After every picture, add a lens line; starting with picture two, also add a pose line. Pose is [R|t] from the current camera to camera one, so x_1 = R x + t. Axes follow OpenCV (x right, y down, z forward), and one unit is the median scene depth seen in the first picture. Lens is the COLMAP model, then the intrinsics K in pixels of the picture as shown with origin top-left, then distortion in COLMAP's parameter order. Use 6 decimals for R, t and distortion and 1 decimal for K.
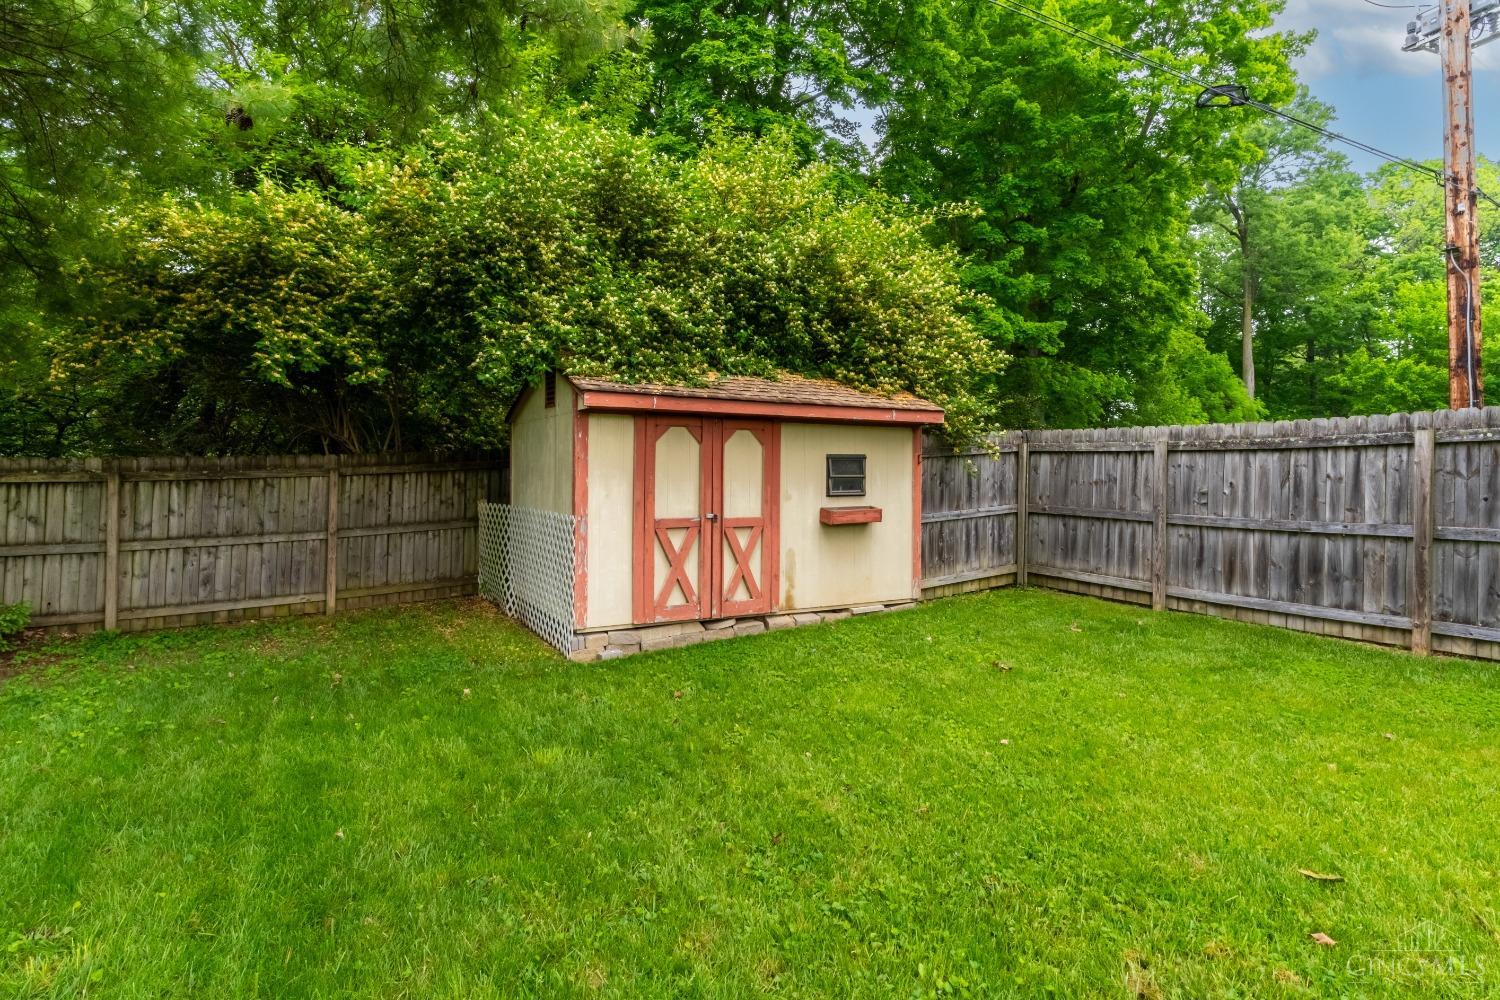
lens RADIAL K [[740.1, 0, 739.4], [0, 740.1, 470.4], [0, 0, 1]] dist [0.011424, -0.000044]
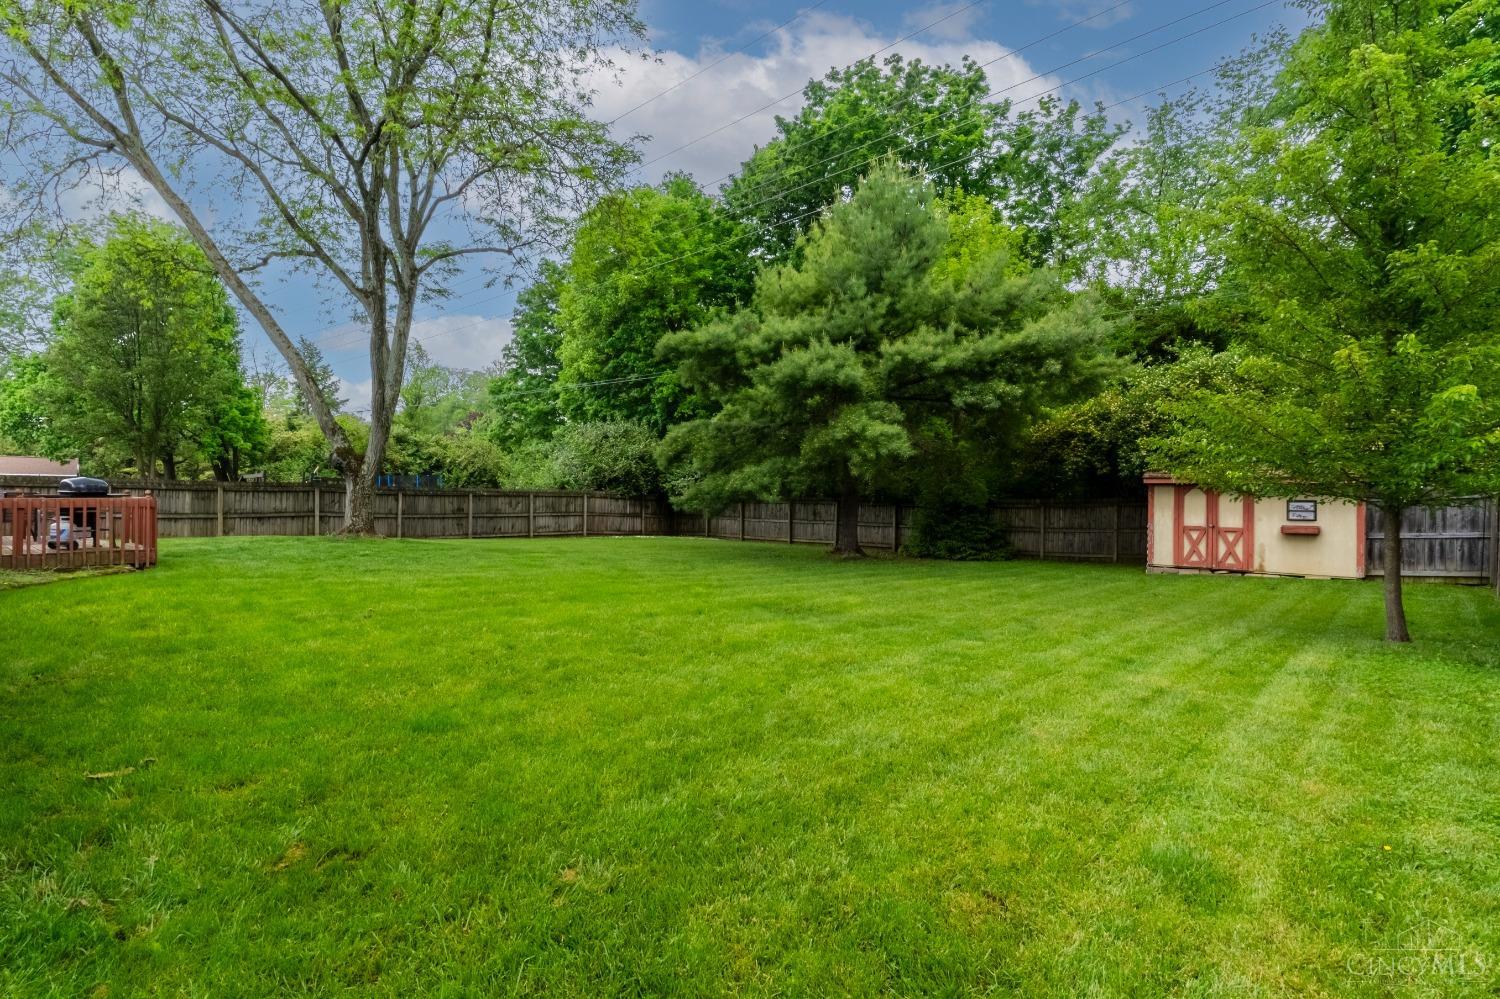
lens RADIAL K [[763.0, 0, 737.0], [0, 763.0, 495.0], [0, 0, 1]] dist [-0.002952, -0.000080]
pose [[0.344923, 0.000119, -0.938631, 1.606640], [-0.004062, 0.999991, -0.001366, -0.027144], [0.938622, 0.004284, 0.344921, -1.199879]]
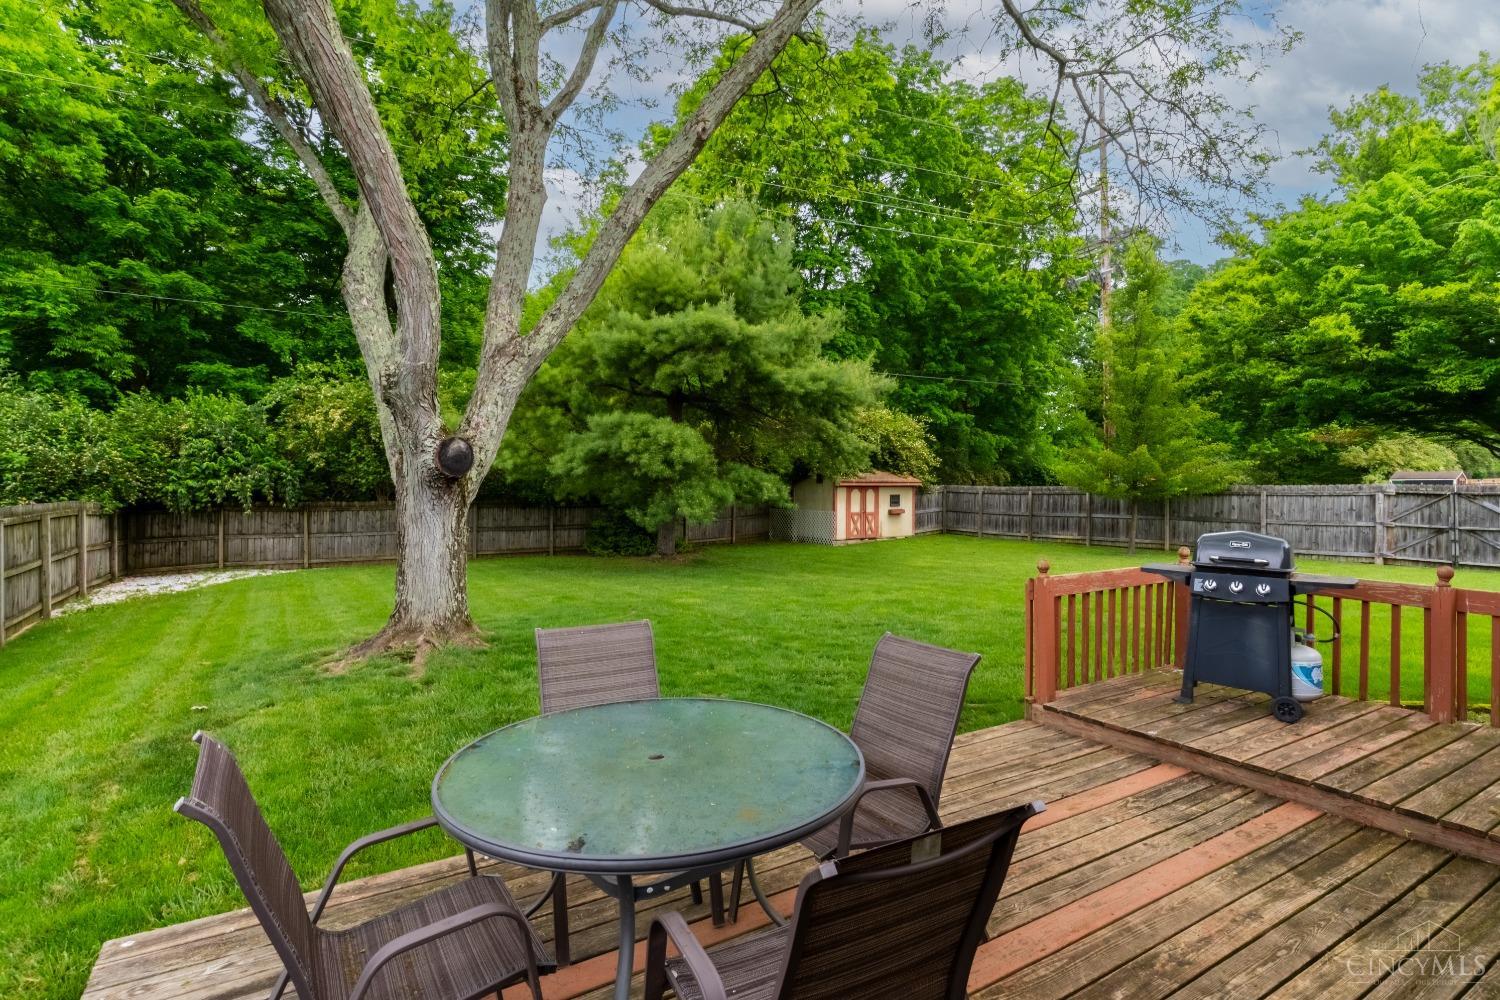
lens RADIAL K [[740.1, 0, 748.4], [0, 740.1, 496.3], [0, 0, 1]] dist [0.011424, -0.000044]
pose [[0.997185, -0.005198, 0.074796, -0.839558], [0.003169, 0.999624, 0.027219, -0.113649], [-0.074910, -0.026905, 0.996827, -2.542503]]
